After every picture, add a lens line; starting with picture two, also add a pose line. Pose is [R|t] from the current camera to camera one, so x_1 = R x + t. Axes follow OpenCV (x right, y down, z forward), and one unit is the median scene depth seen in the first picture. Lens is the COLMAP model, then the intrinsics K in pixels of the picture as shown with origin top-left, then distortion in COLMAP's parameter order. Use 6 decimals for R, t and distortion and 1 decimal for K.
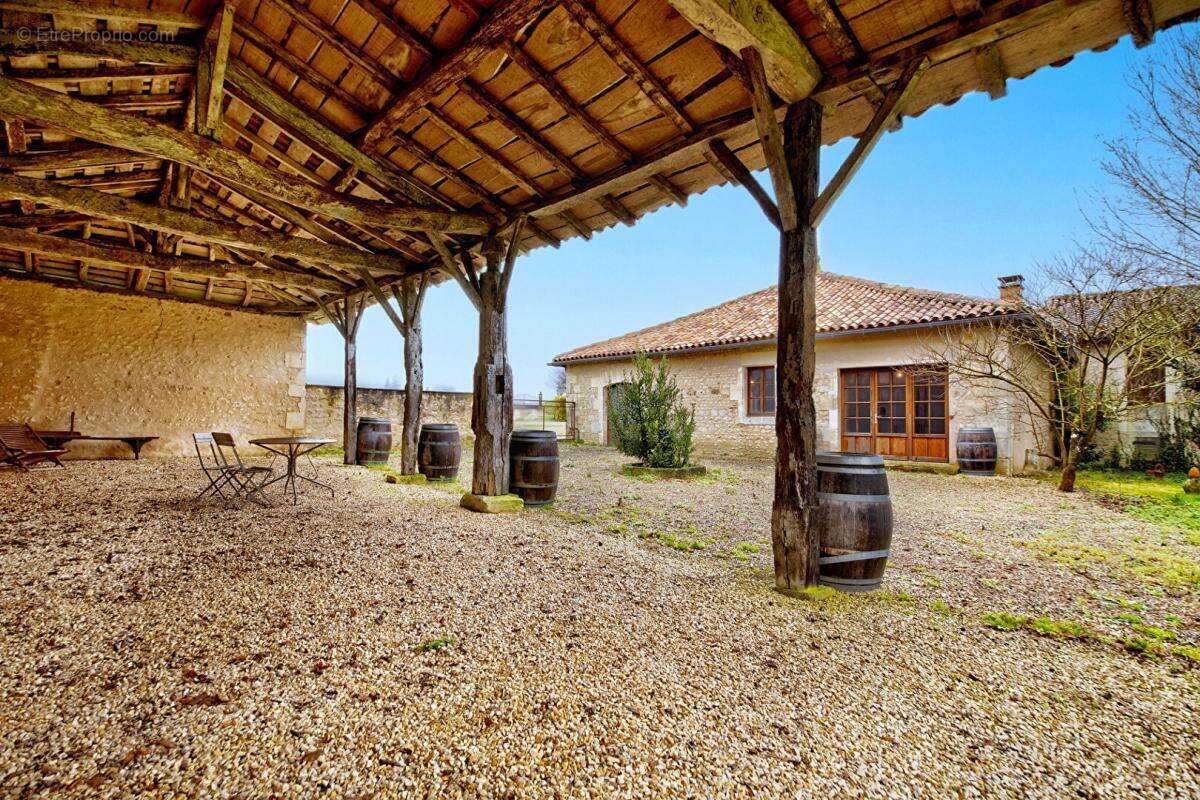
lens RADIAL K [[585.0, 0, 598.1], [0, 585.0, 405.5], [0, 0, 1]] dist [0.055378, -0.050147]
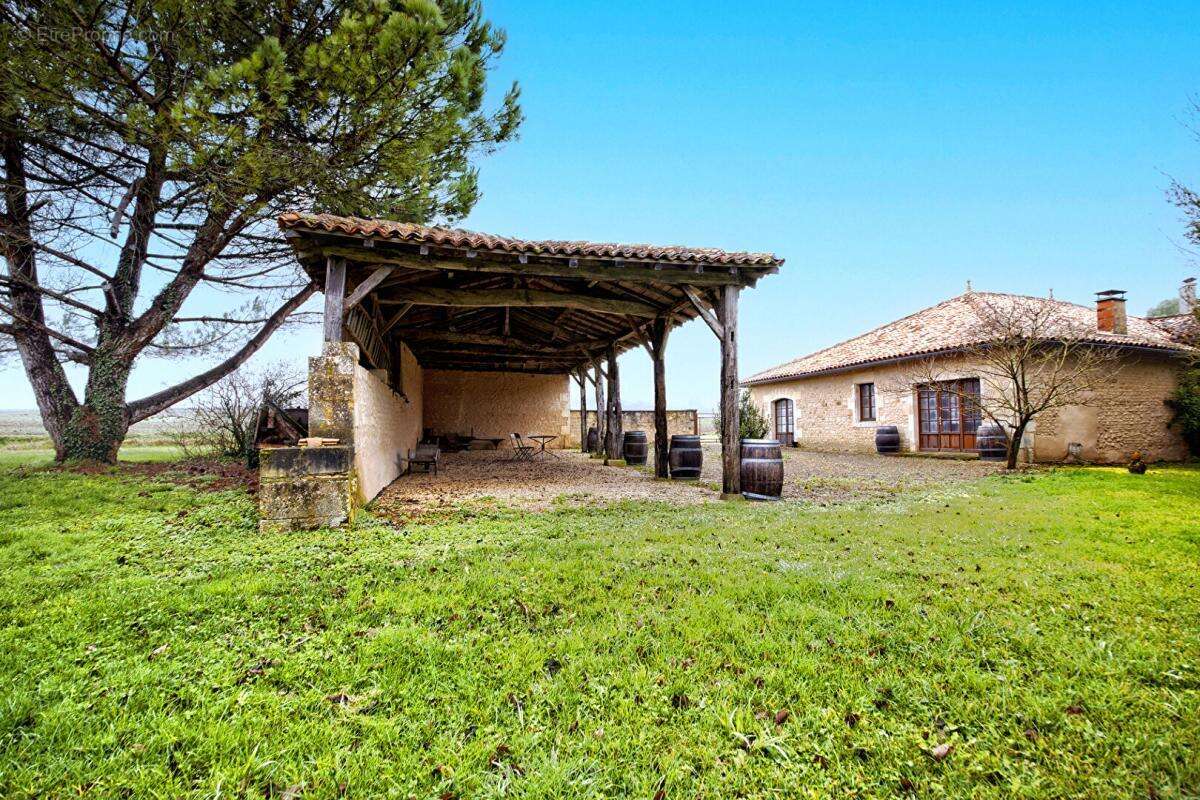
lens RADIAL K [[585.0, 0, 598.1], [0, 585.0, 405.5], [0, 0, 1]] dist [0.055378, -0.050147]
pose [[0.872753, -0.040137, -0.486509, 0.495862], [0.030283, 0.999146, -0.028105, 0.003112], [0.487222, 0.009796, 0.873223, -0.572558]]
